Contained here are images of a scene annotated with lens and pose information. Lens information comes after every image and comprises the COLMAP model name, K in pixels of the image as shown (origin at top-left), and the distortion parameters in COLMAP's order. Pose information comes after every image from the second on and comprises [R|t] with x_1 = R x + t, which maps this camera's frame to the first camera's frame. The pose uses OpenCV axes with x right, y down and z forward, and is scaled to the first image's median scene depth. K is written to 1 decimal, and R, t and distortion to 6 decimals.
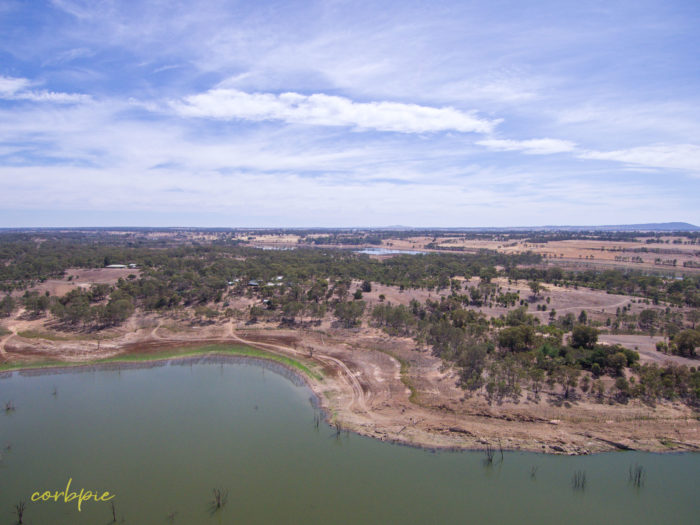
lens RADIAL K [[420.9, 0, 355.9], [0, 420.9, 260.2], [0, 0, 1]] dist [0.050897, -0.073733]
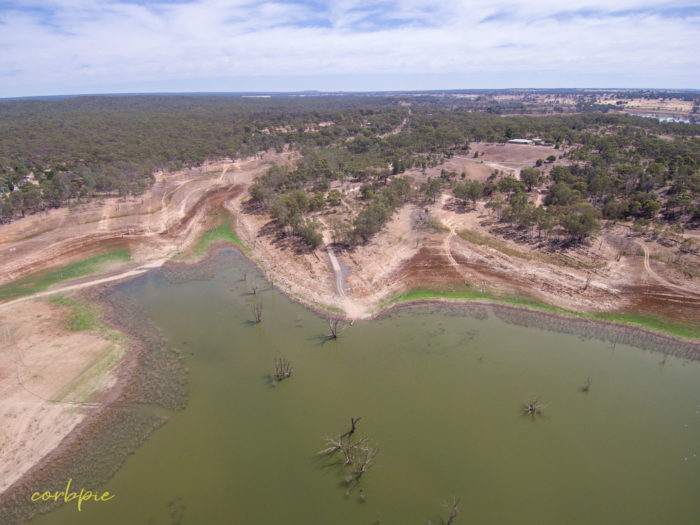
lens RADIAL K [[420.9, 0, 353.1], [0, 420.9, 268.8], [0, 0, 1]] dist [0.050897, -0.073733]
pose [[0.762348, 0.241833, -0.600284, -0.129301], [-0.038145, 0.942736, 0.331352, -0.005596], [0.646042, -0.229708, 0.727918, 0.078131]]
